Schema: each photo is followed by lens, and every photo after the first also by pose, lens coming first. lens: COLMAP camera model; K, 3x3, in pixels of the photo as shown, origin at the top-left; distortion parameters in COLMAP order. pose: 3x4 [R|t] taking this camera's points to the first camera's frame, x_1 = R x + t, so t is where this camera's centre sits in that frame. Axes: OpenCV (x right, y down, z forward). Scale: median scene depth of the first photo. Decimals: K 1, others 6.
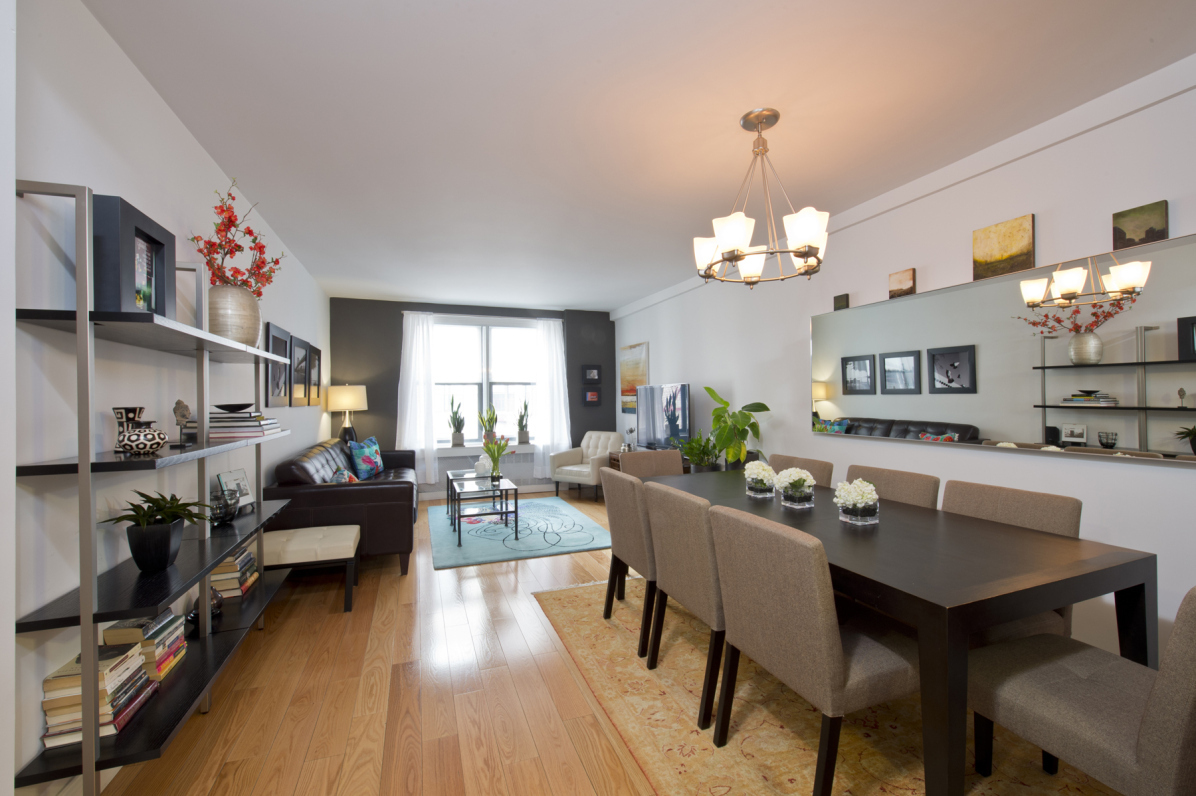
lens RADIAL K [[506.5, 0, 598.0], [0, 506.5, 398.0], [0, 0, 1]] dist [-0.000459, 0.000071]
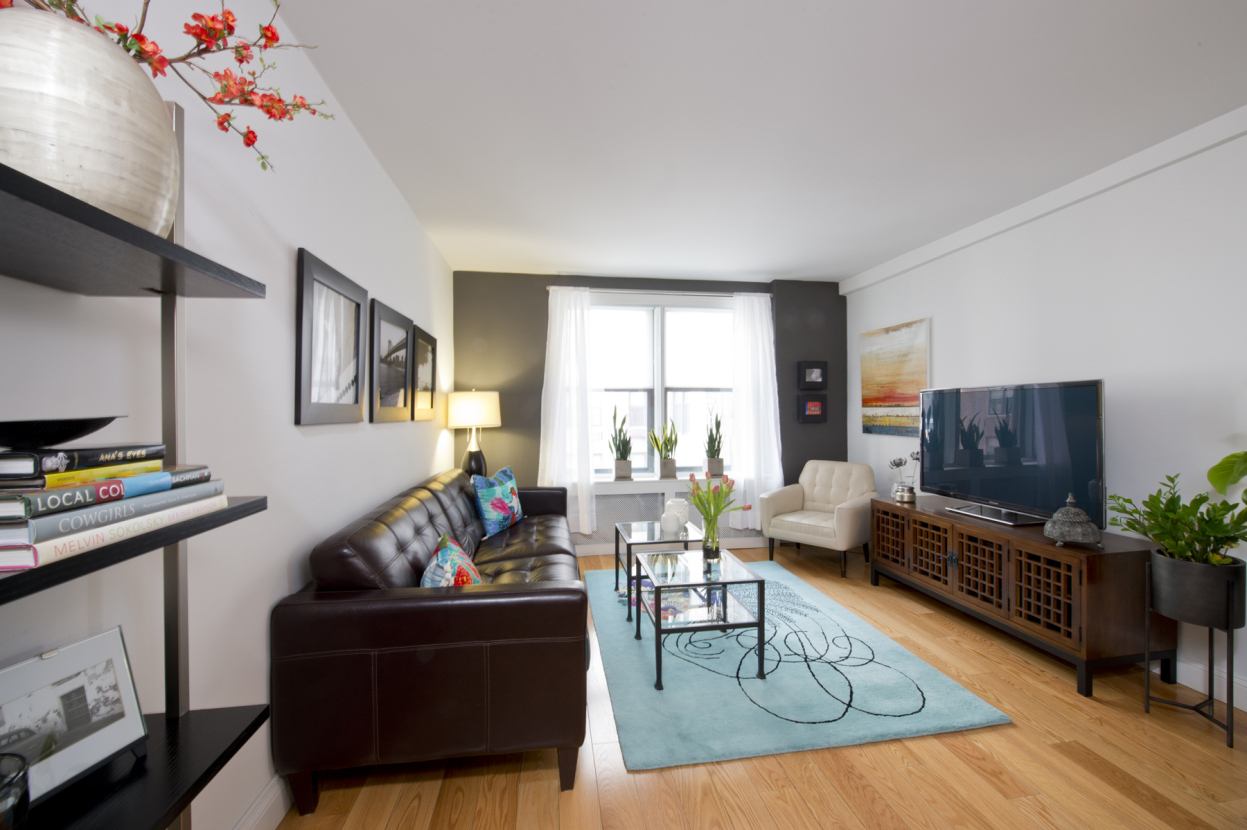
lens RADIAL K [[496.9, 0, 623.5], [0, 496.9, 415.0], [0, 0, 1]] dist [-0.000310, -0.000024]
pose [[0.980949, 0.003215, -0.194236, -0.145982], [-0.002253, 0.999984, 0.005175, 0.003761], [0.194250, -0.004639, 0.980941, 0.338015]]
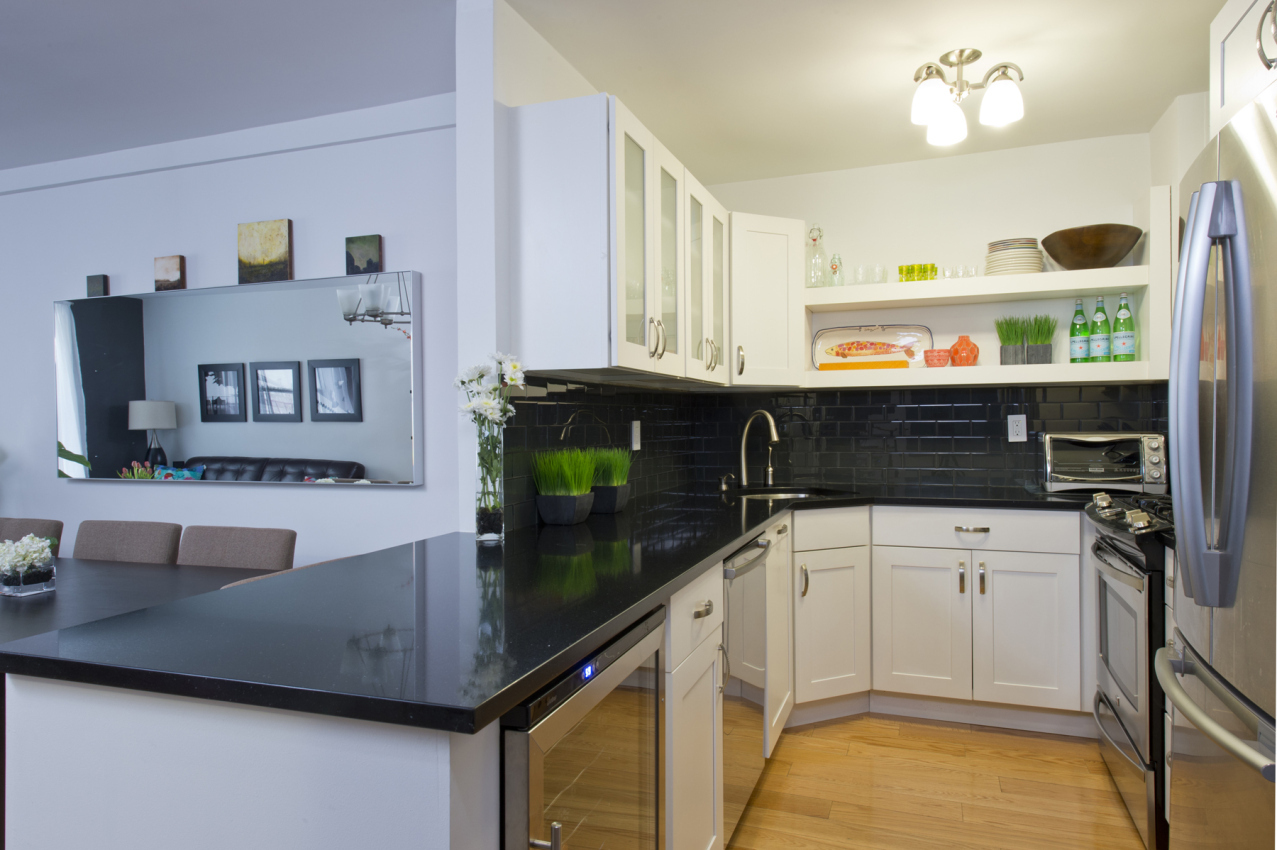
lens RADIAL K [[806.3, 0, 638.5], [0, 806.3, 425.0], [0, 0, 1]] dist [0.033183, -0.000714]
pose [[0.644387, 0.000874, 0.764699, 0.059794], [0.001704, 0.999995, -0.002579, 0.001900], [-0.764698, 0.002965, 0.644382, -0.152116]]
